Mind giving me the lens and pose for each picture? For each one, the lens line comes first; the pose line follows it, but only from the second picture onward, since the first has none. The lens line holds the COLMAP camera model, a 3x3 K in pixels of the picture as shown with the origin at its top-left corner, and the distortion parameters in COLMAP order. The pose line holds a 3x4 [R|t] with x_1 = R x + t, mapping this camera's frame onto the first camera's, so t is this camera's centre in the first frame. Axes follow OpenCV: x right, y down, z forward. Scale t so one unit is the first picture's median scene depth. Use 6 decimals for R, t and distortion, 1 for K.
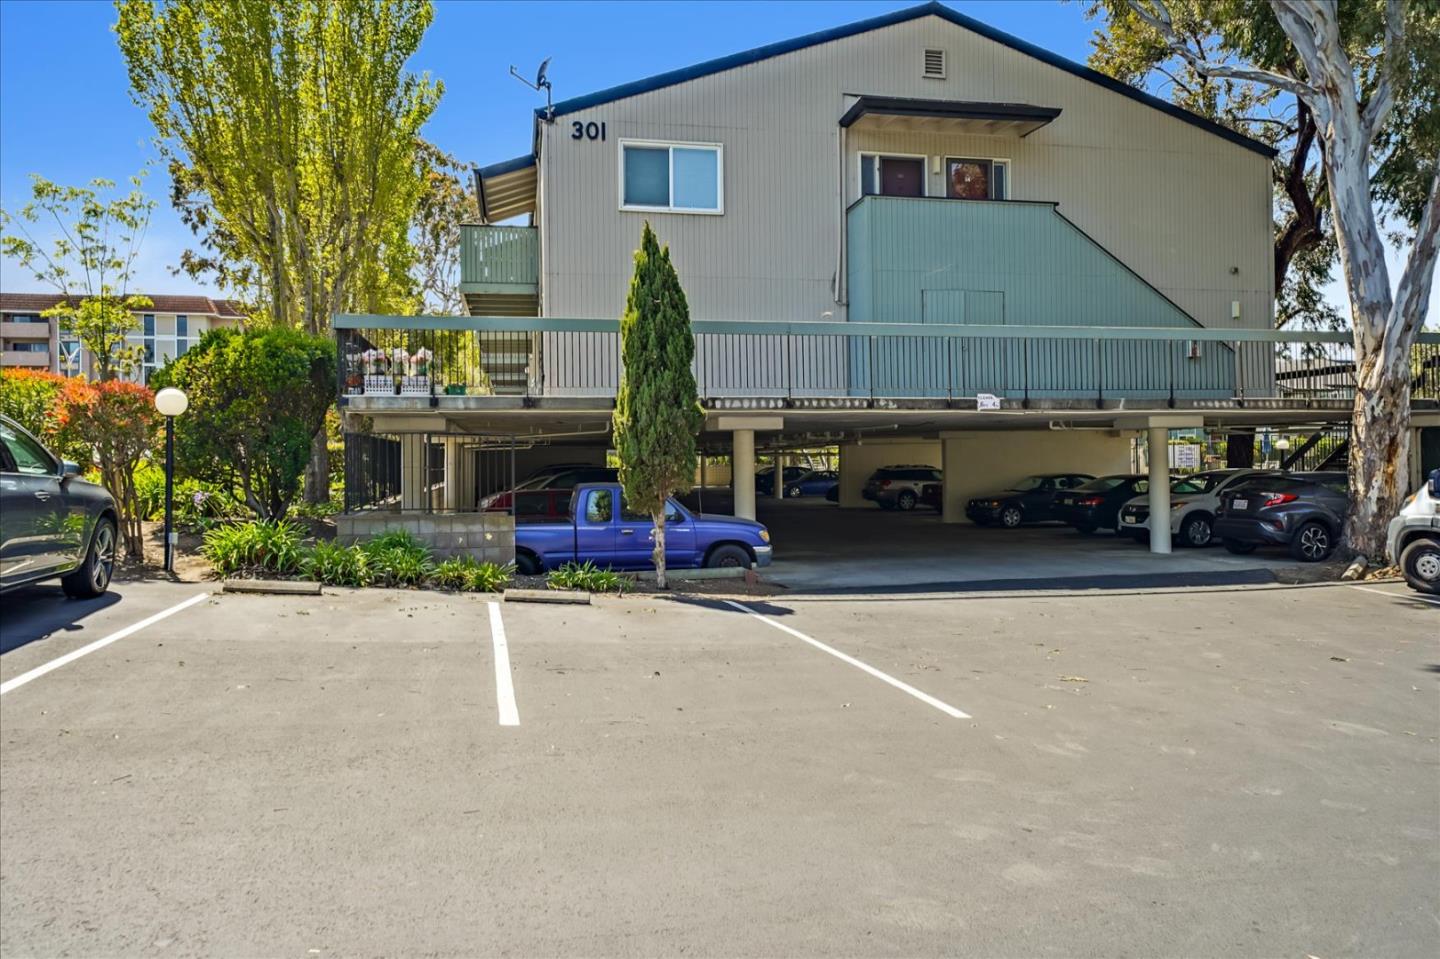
lens RADIAL K [[974.8, 0, 719.8], [0, 974.8, 457.7], [0, 0, 1]] dist [-0.002613, 0.000318]
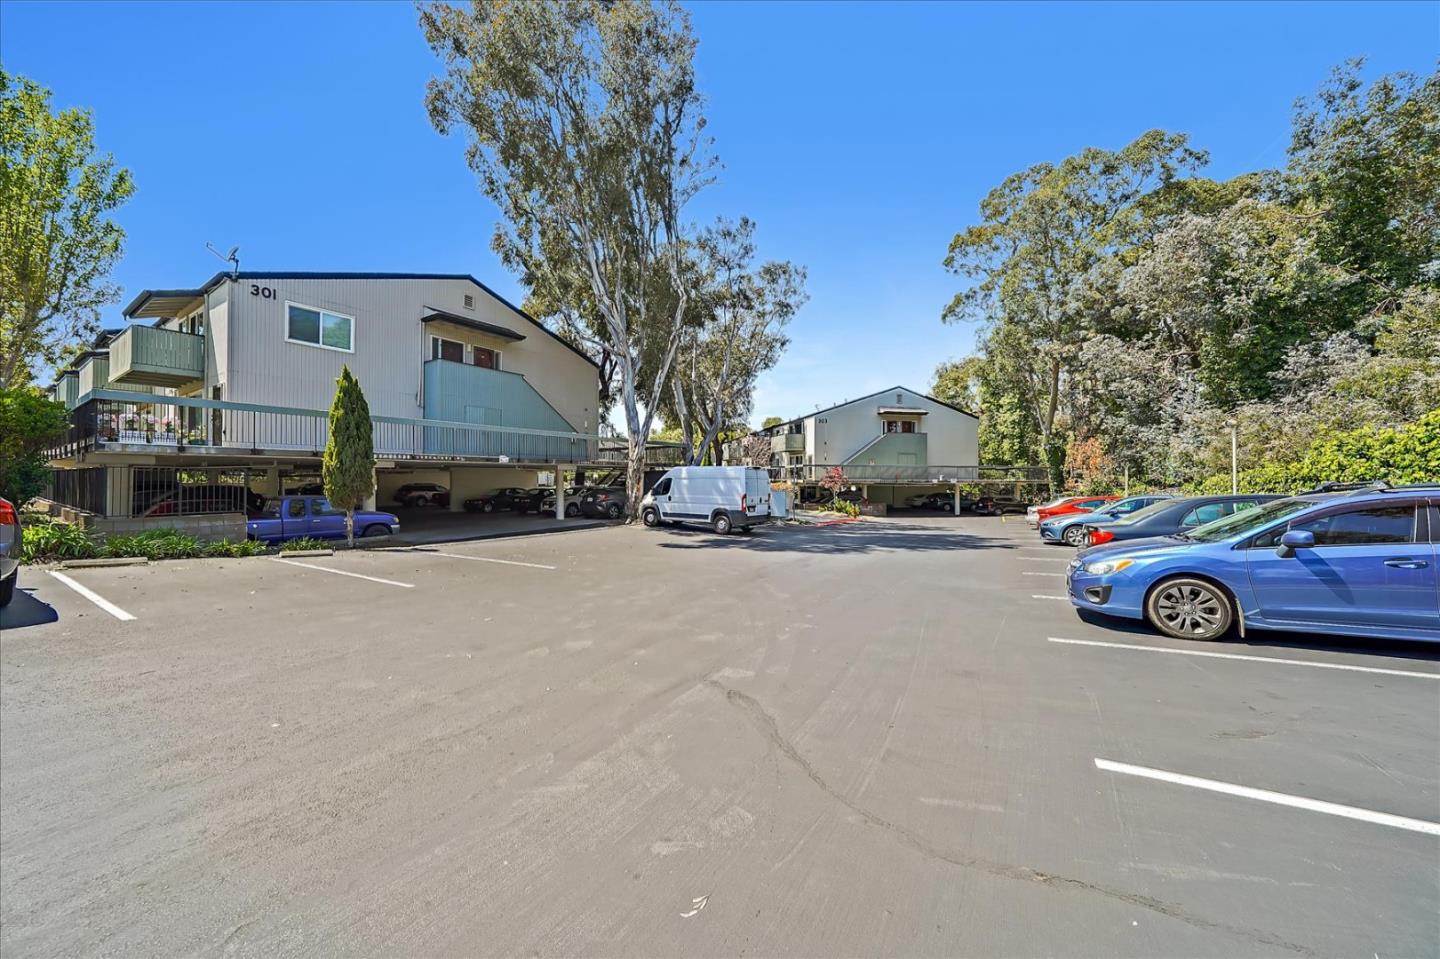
lens RADIAL K [[506.6, 0, 719.1], [0, 506.6, 469.4], [0, 0, 1]] dist [0.012223, 0.000017]
pose [[0.684199, 0.021120, 0.728990, -0.253297], [-0.010446, 0.999762, -0.019161, -0.012470], [-0.729221, 0.005495, 0.684257, -0.224783]]
